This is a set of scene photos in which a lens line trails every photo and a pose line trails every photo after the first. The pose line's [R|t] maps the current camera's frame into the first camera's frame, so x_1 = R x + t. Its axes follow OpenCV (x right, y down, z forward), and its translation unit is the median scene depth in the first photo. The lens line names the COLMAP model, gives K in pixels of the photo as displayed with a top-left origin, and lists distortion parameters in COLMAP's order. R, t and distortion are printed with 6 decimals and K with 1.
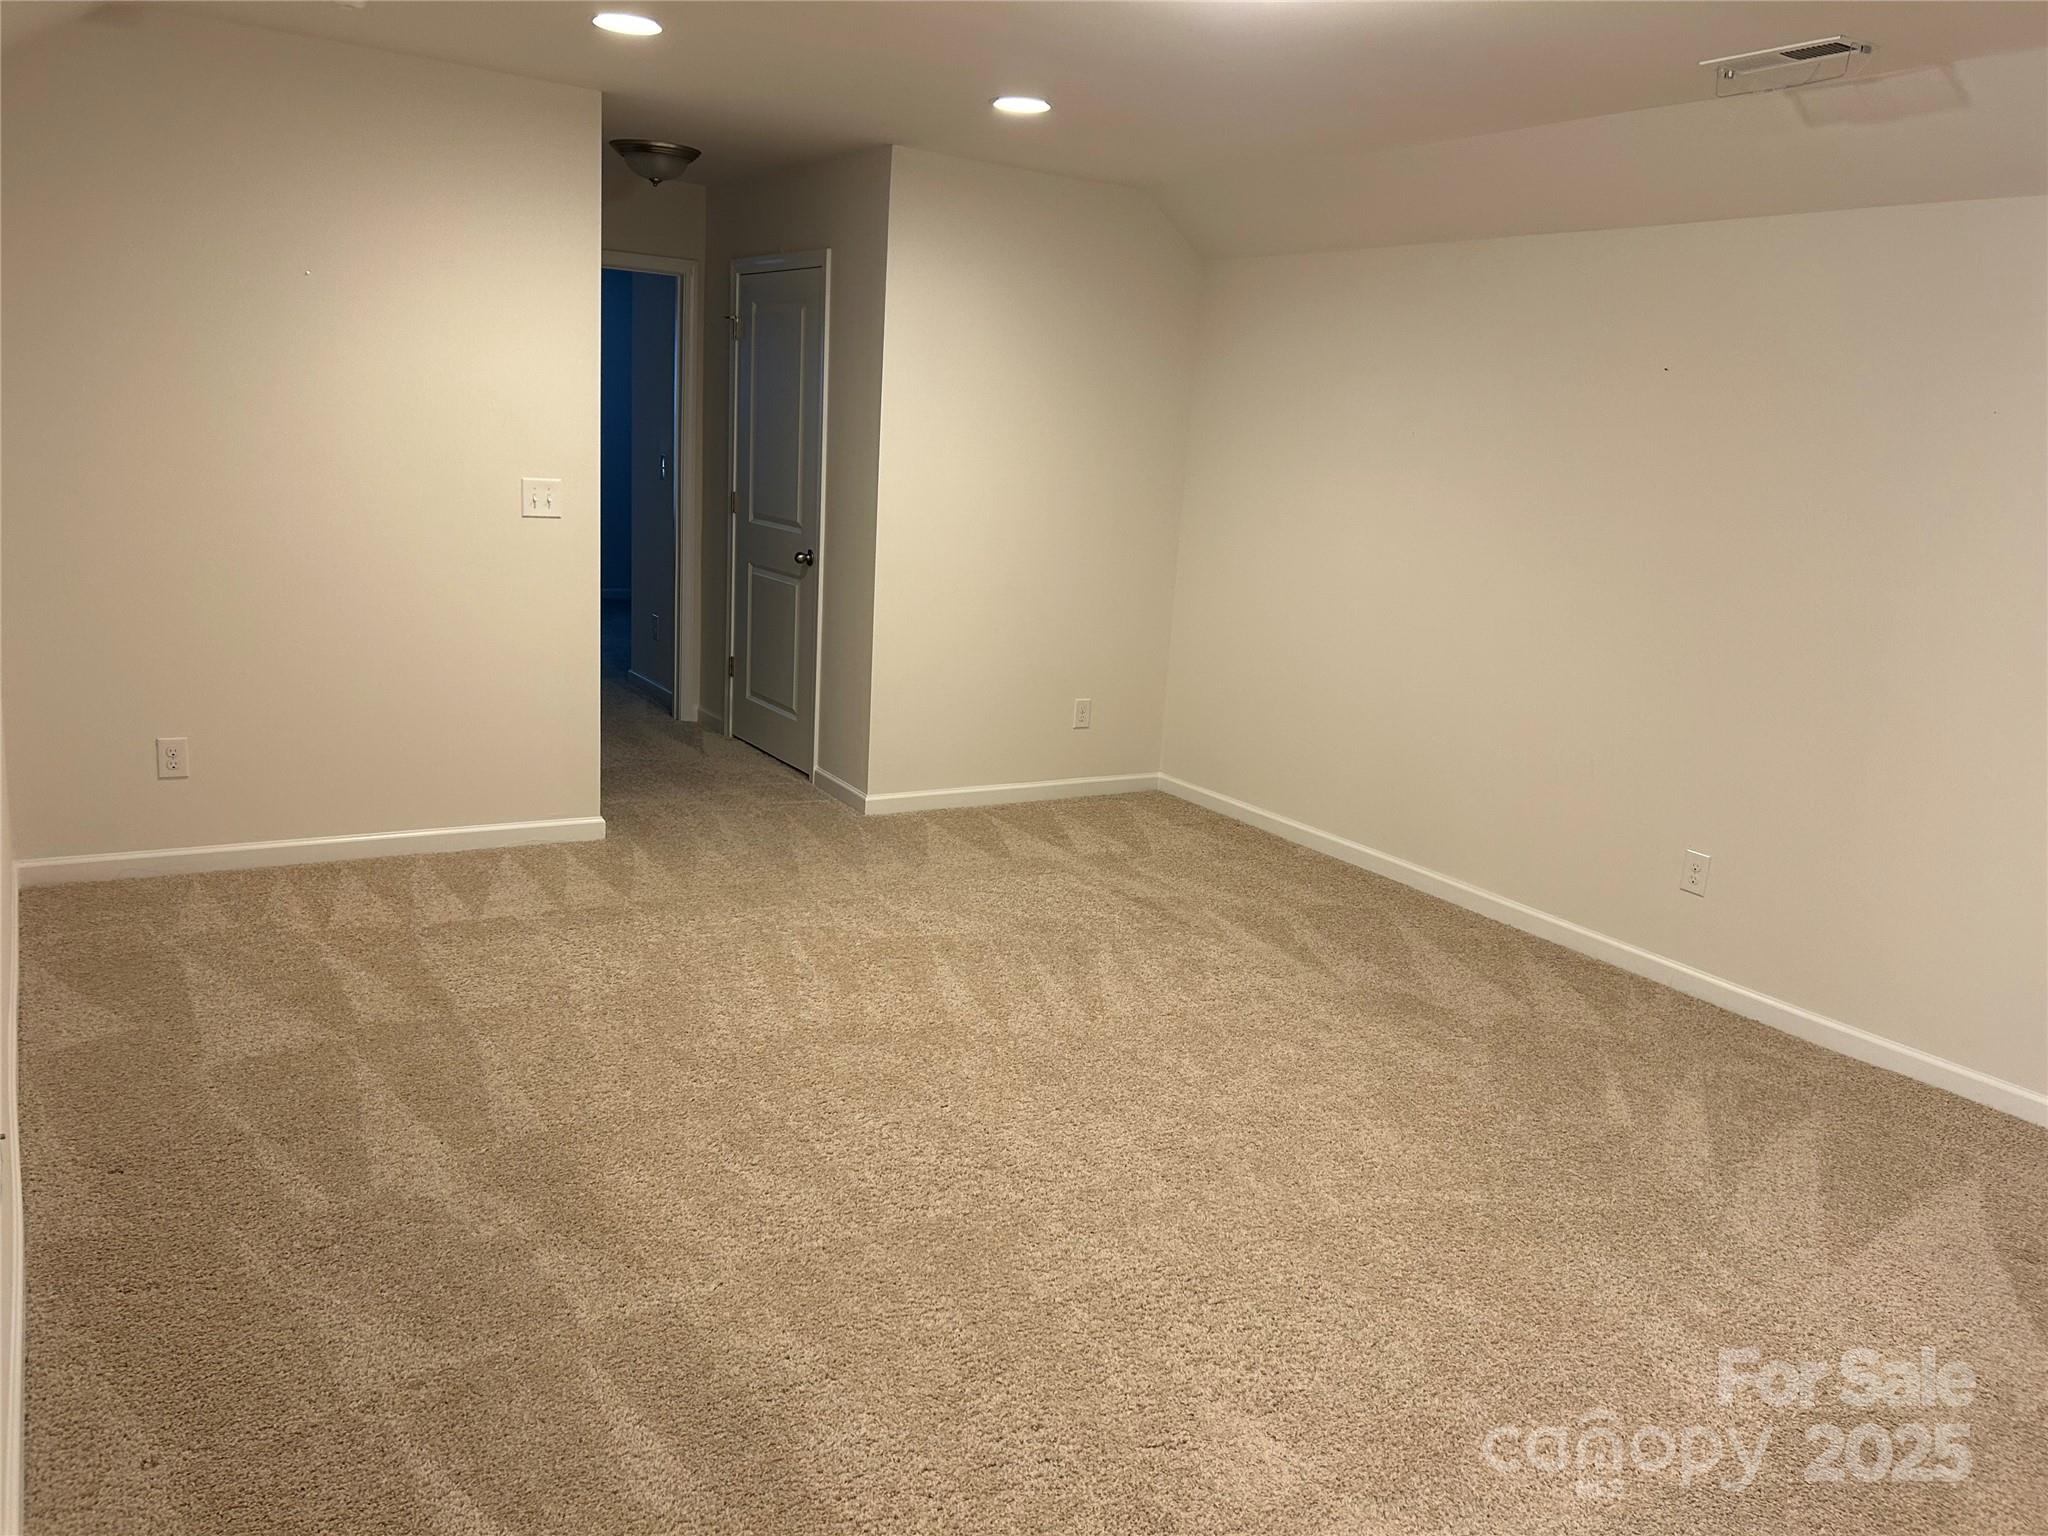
lens RADIAL K [[1537.5, 0, 1029.0], [0, 1537.5, 755.1], [0, 0, 1]] dist [0.053460, -0.061649]
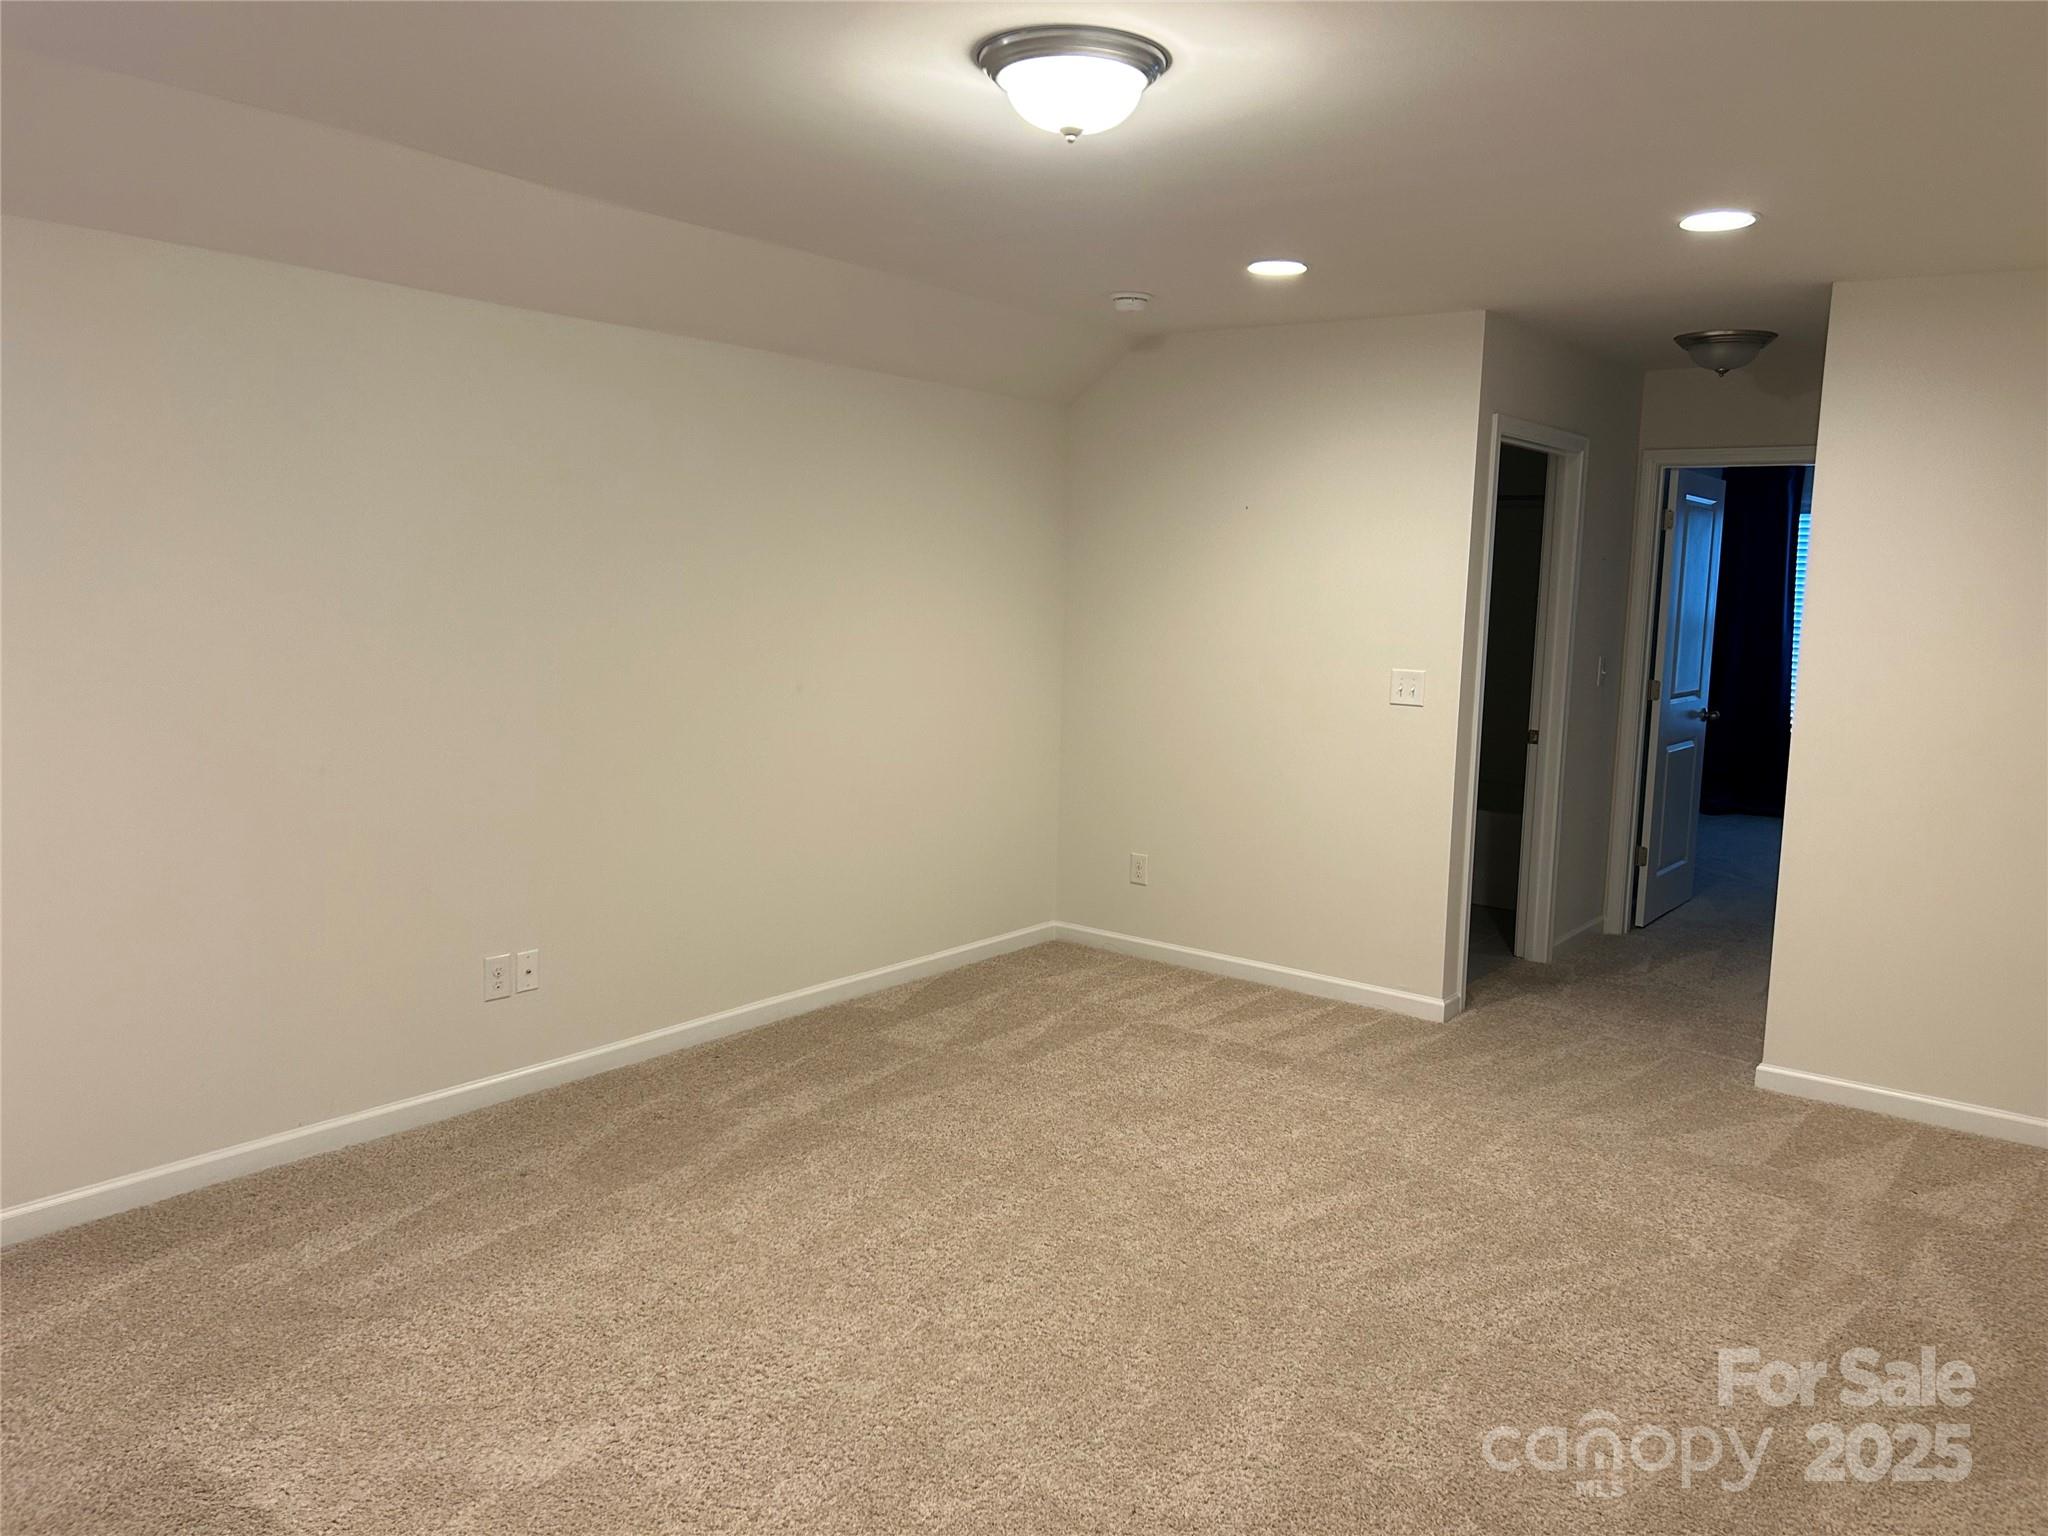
lens RADIAL K [[1537.5, 0, 1033.0], [0, 1537.5, 770.1], [0, 0, 1]] dist [0.053460, -0.061649]
pose [[0.354729, 0.065374, -0.932681, 0.661477], [-0.200922, 0.979577, -0.007756, -0.053719], [0.913125, 0.190147, 0.360620, 0.422184]]
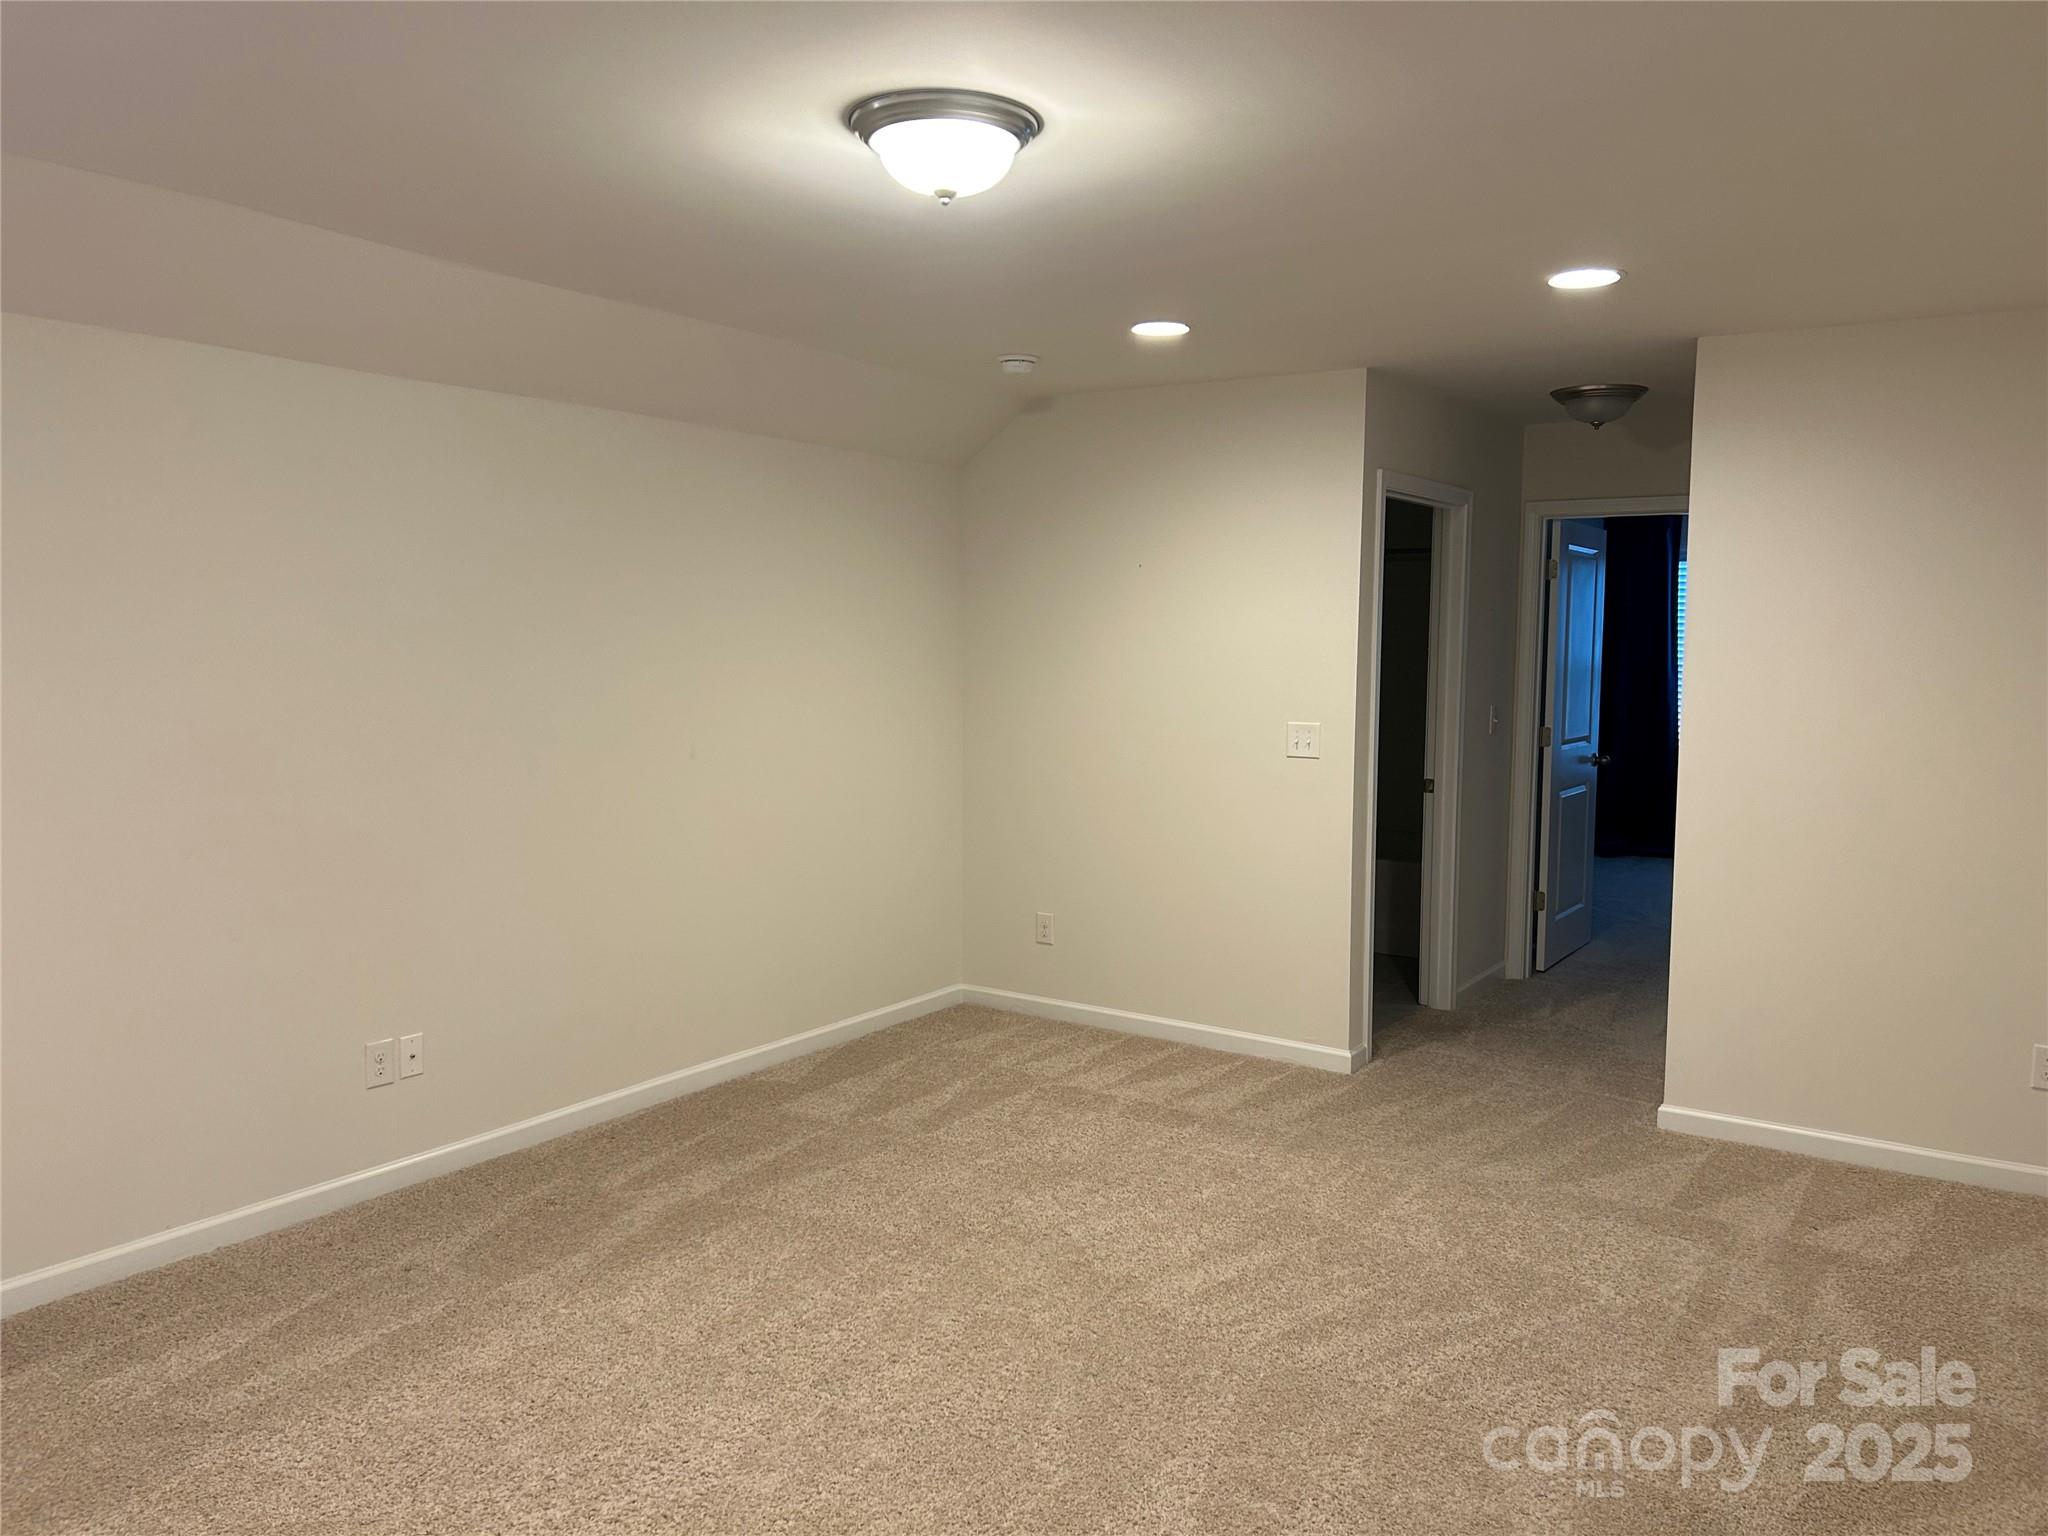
lens RADIAL K [[1537.5, 0, 1022.2], [0, 1537.5, 775.0], [0, 0, 1]] dist [0.053460, -0.061649]
pose [[0.403558, 0.022543, -0.914676, 0.655911], [-0.173334, 0.983477, -0.052237, -0.056354], [0.898385, 0.179625, 0.400798, 0.432140]]
